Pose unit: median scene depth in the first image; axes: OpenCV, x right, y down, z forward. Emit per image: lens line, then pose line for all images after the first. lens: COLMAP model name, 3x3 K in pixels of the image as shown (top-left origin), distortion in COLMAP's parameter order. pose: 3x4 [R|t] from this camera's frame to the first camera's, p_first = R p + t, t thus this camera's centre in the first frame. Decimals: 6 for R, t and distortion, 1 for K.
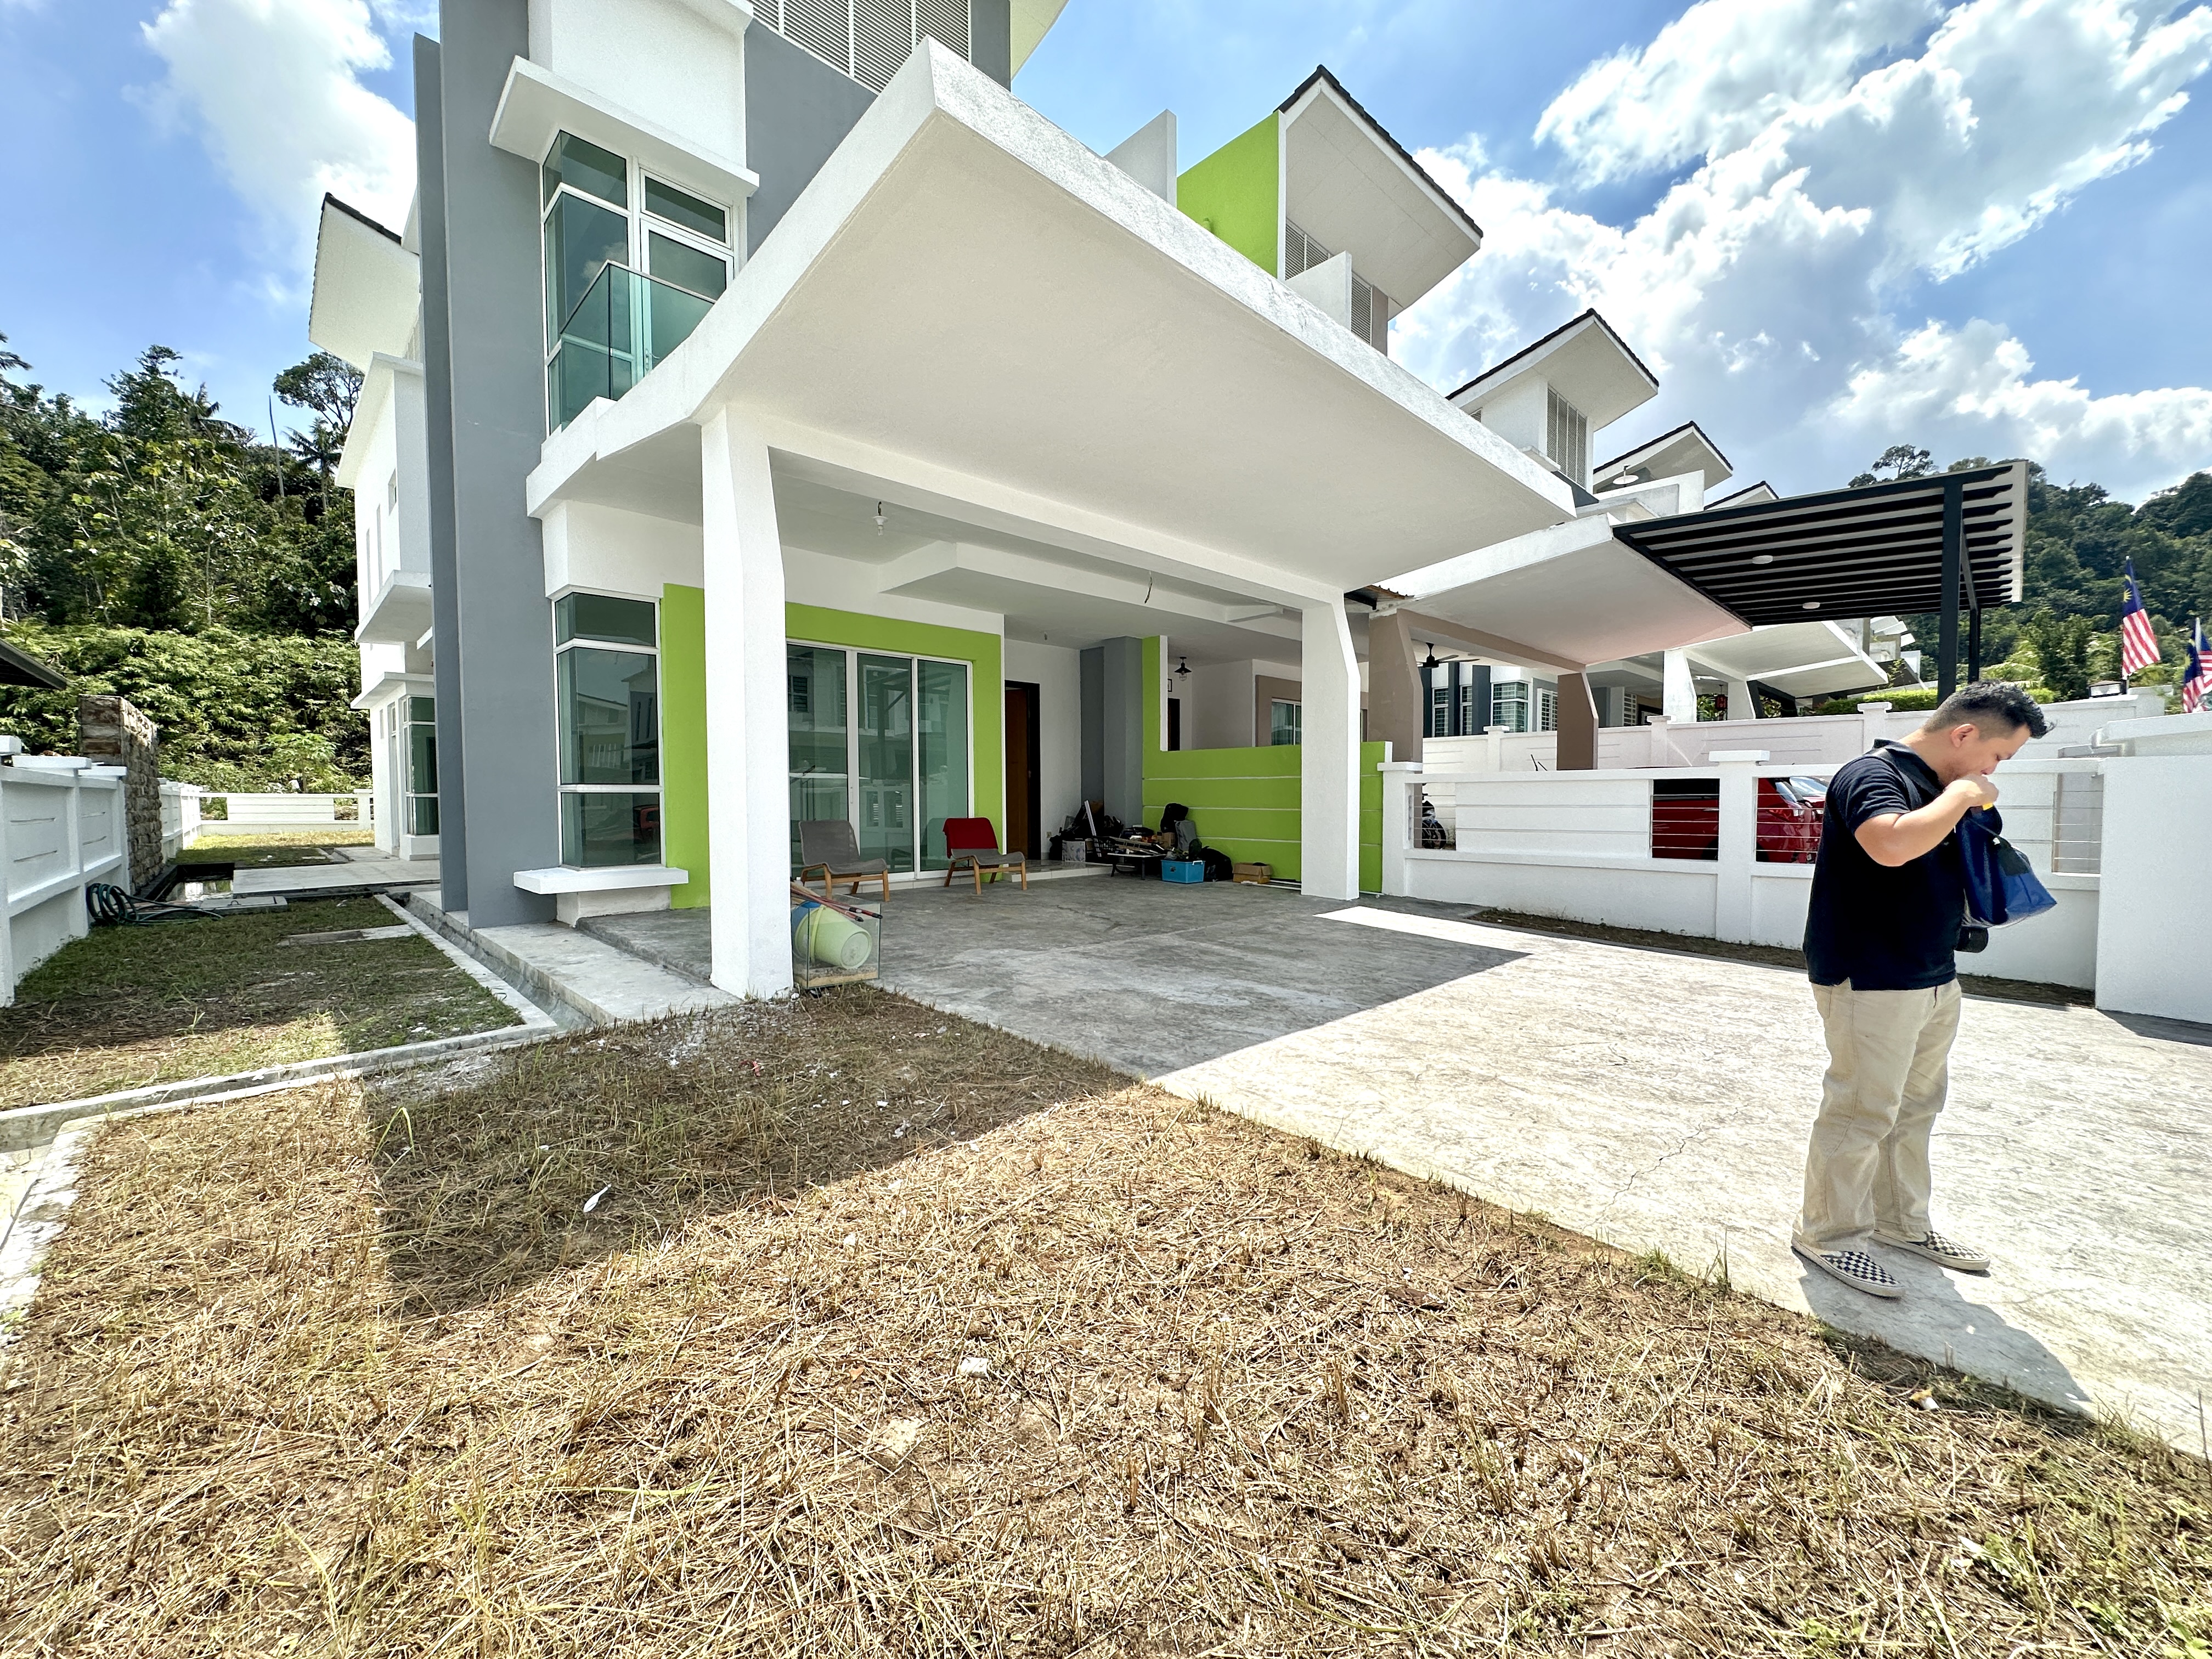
lens RADIAL K [[883.1, 0, 1104.4], [0, 883.1, 830.5], [0, 0, 1]] dist [-0.003627, 0.001255]
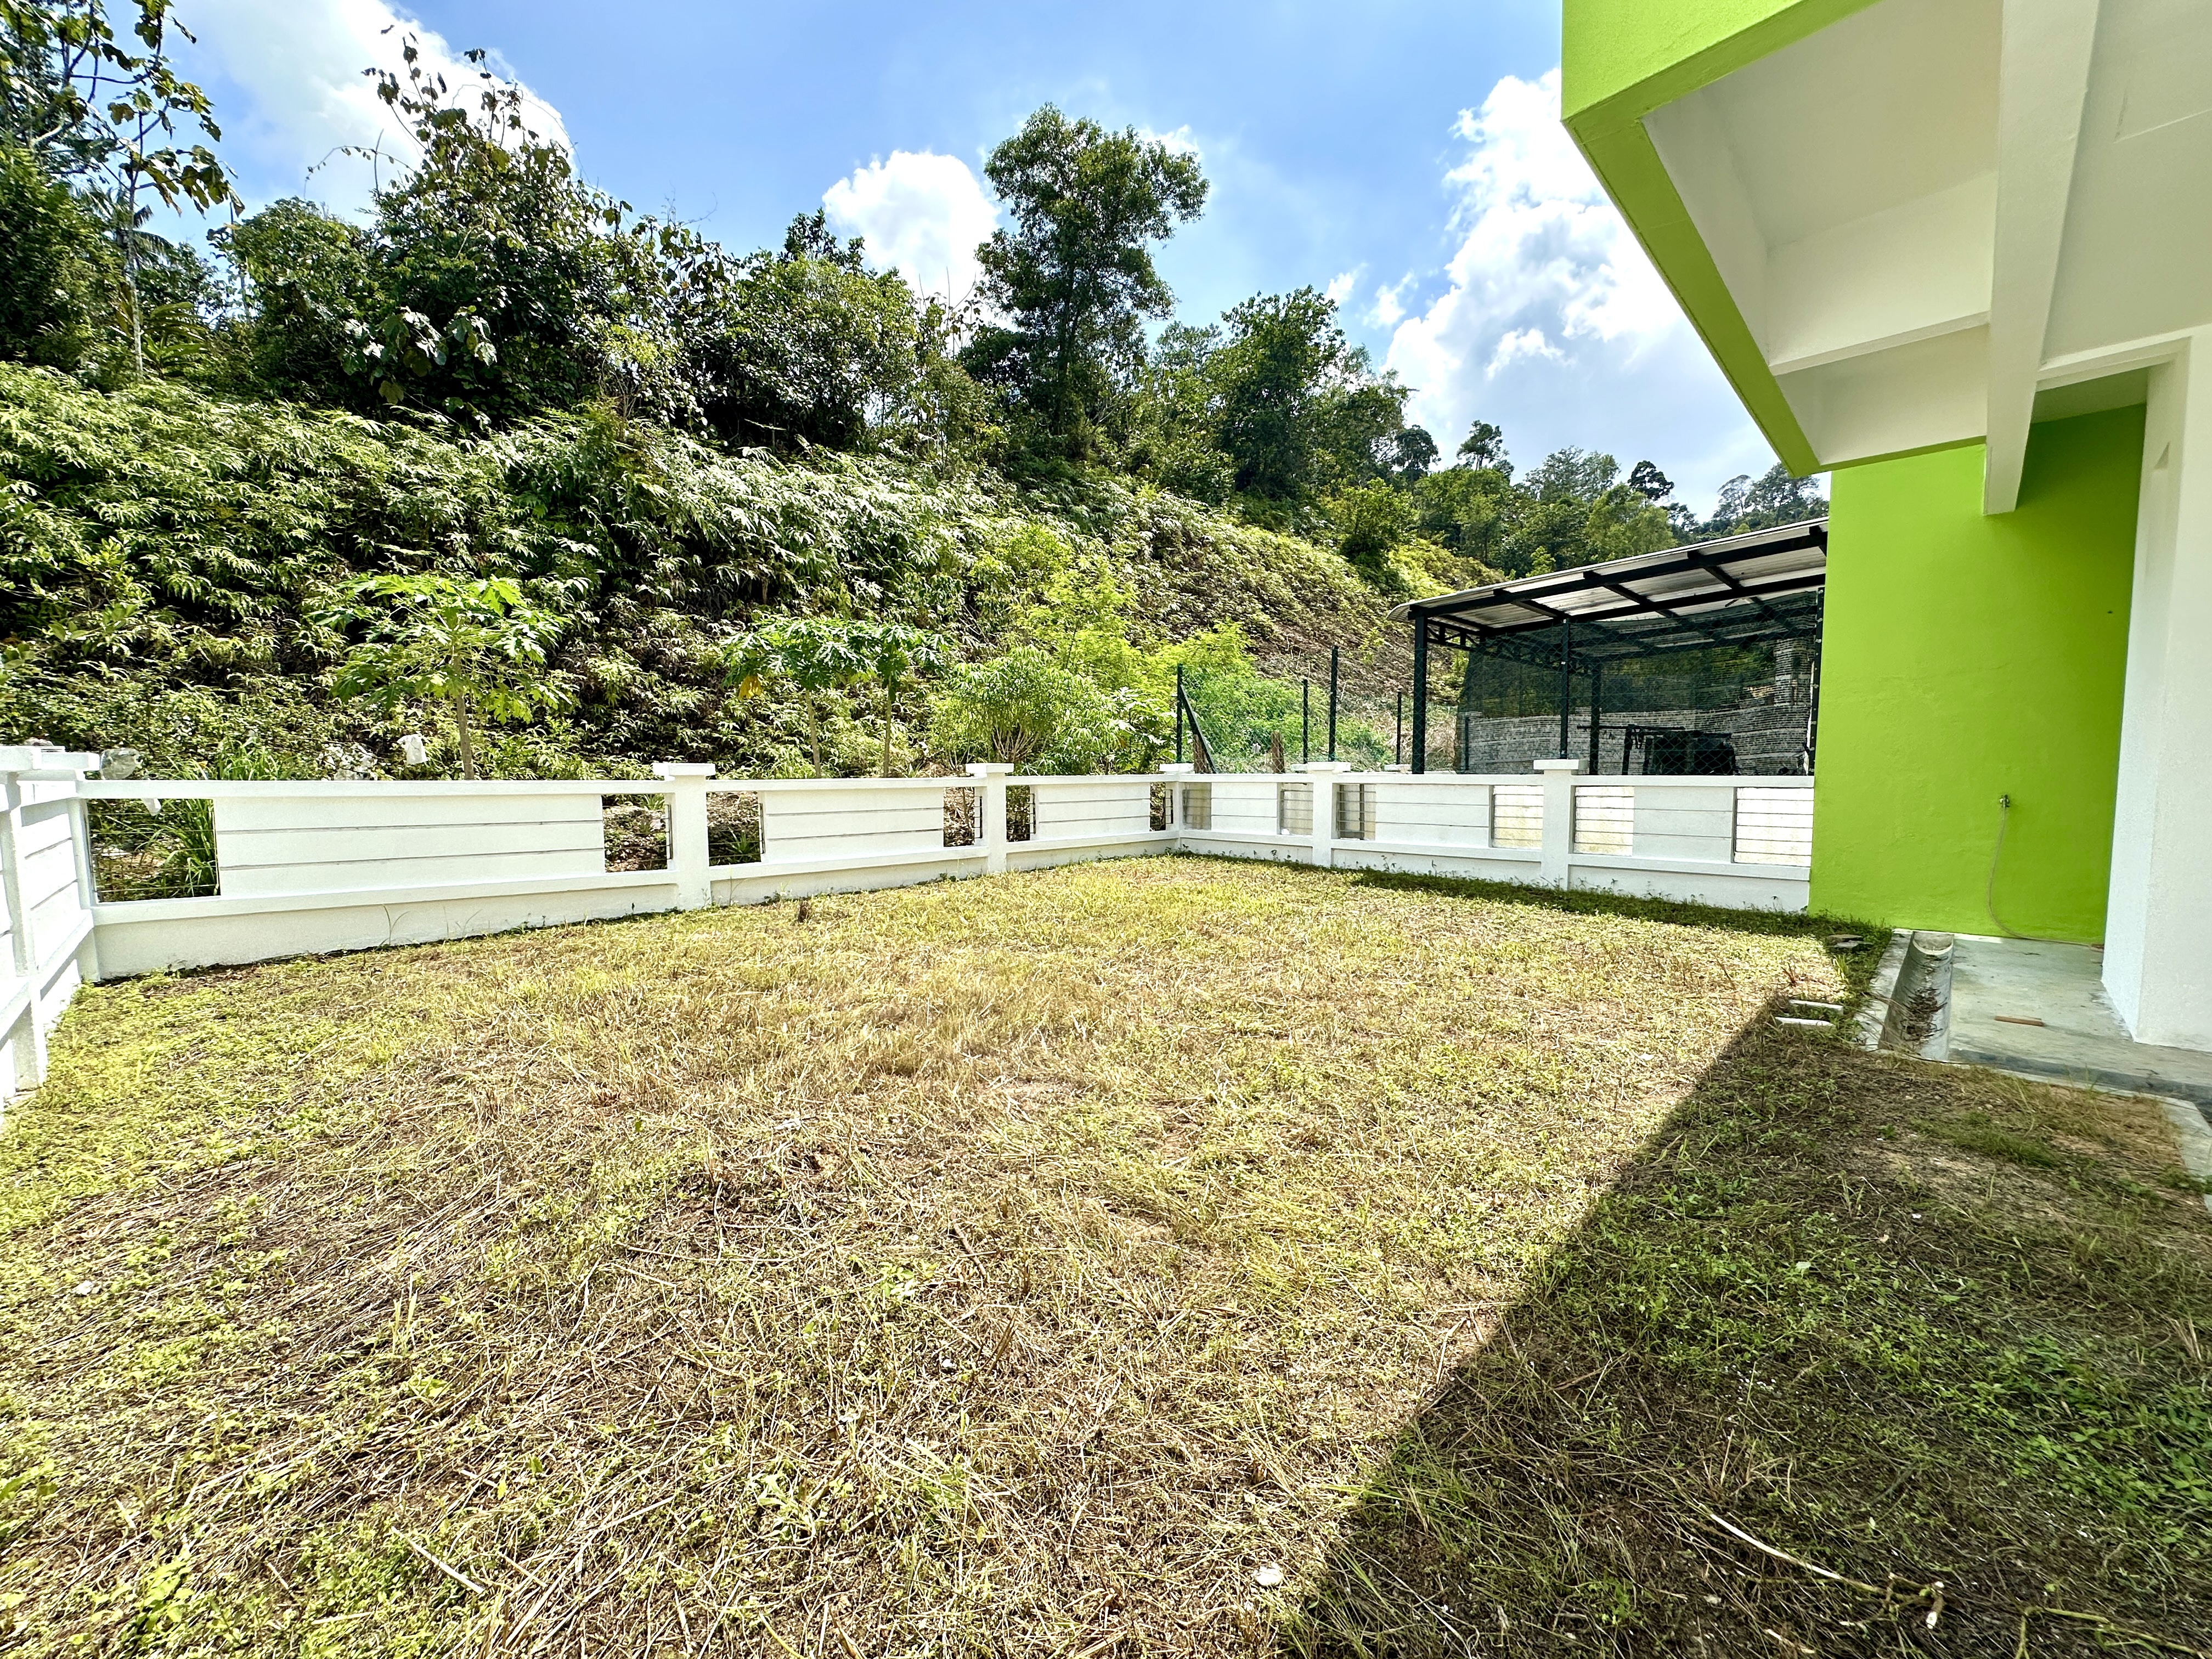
lens RADIAL K [[883.1, 0, 1102.9], [0, 883.1, 833.0], [0, 0, 1]] dist [-0.003627, 0.001255]
pose [[0.999695, 0.000543, 0.024682, -0.592966], [-0.001398, 0.999398, 0.034658, -0.029171], [-0.024649, -0.034682, 0.999094, 0.587663]]
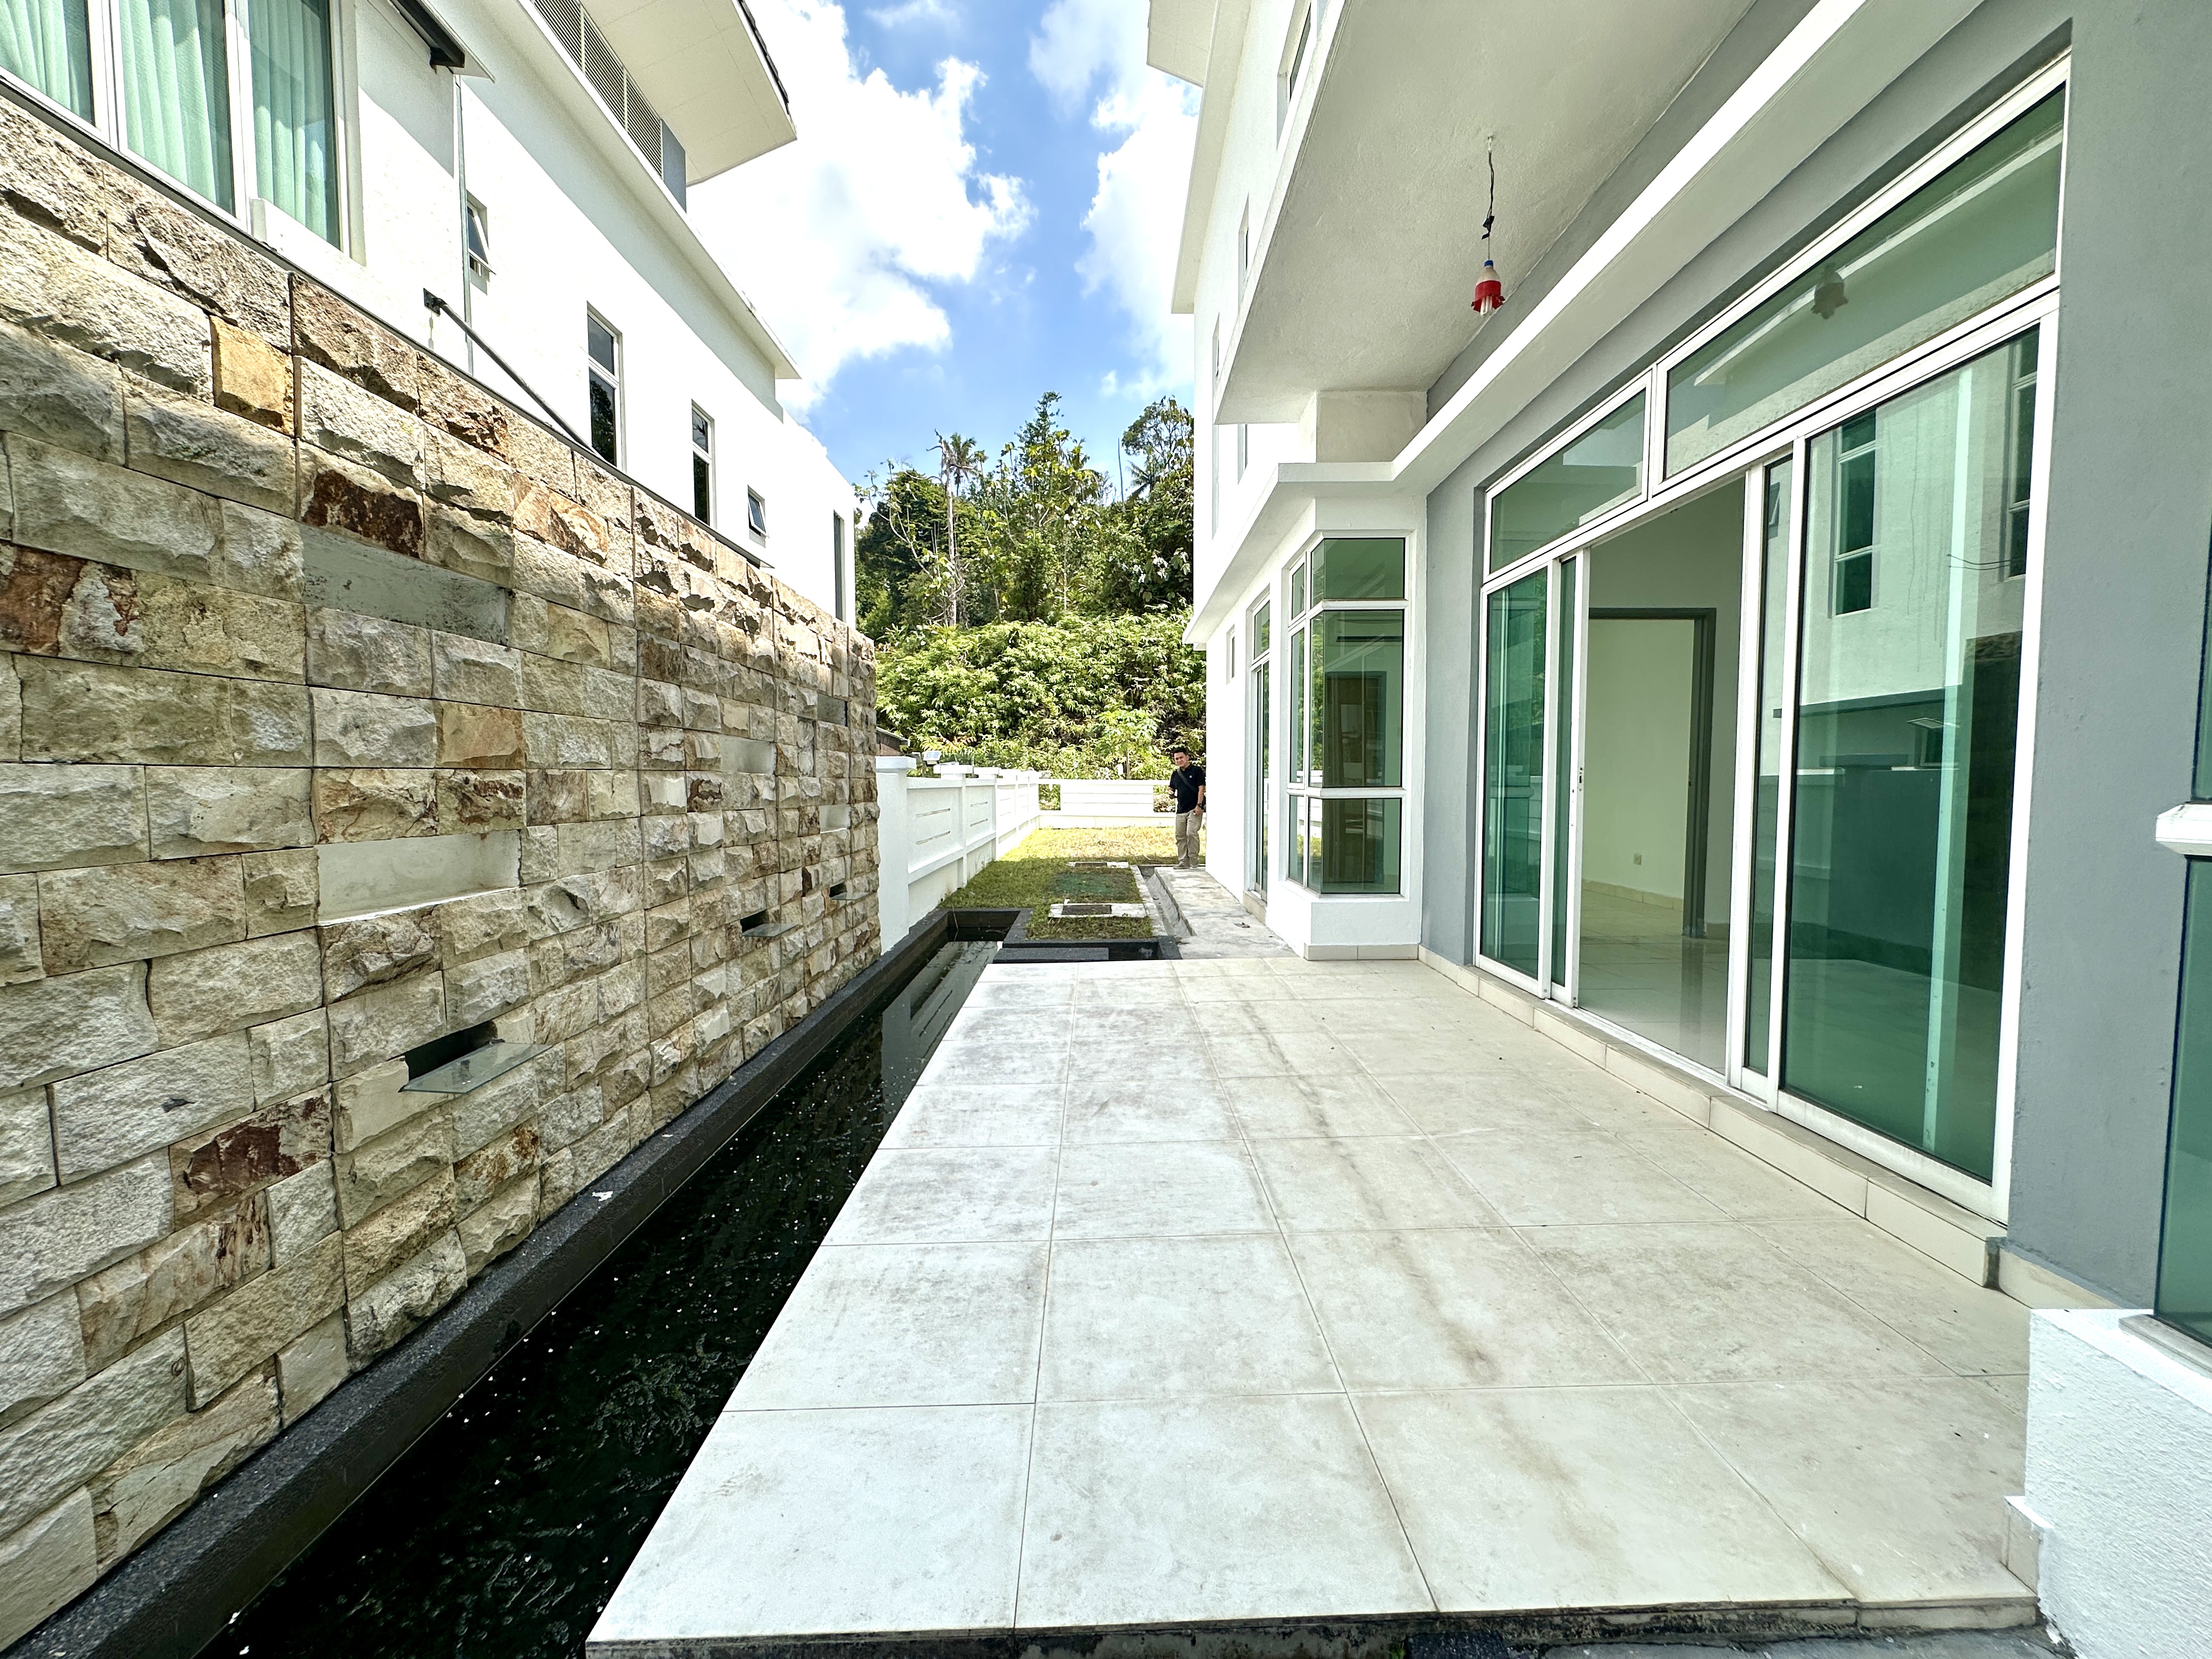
lens RADIAL K [[883.1, 0, 1109.7], [0, 883.1, 830.4], [0, 0, 1]] dist [-0.003627, 0.001255]
pose [[0.724104, 0.042035, -0.688409, -0.278370], [-0.028186, 0.999111, 0.031359, -0.016438], [0.689115, -0.003304, 0.724645, 0.310678]]
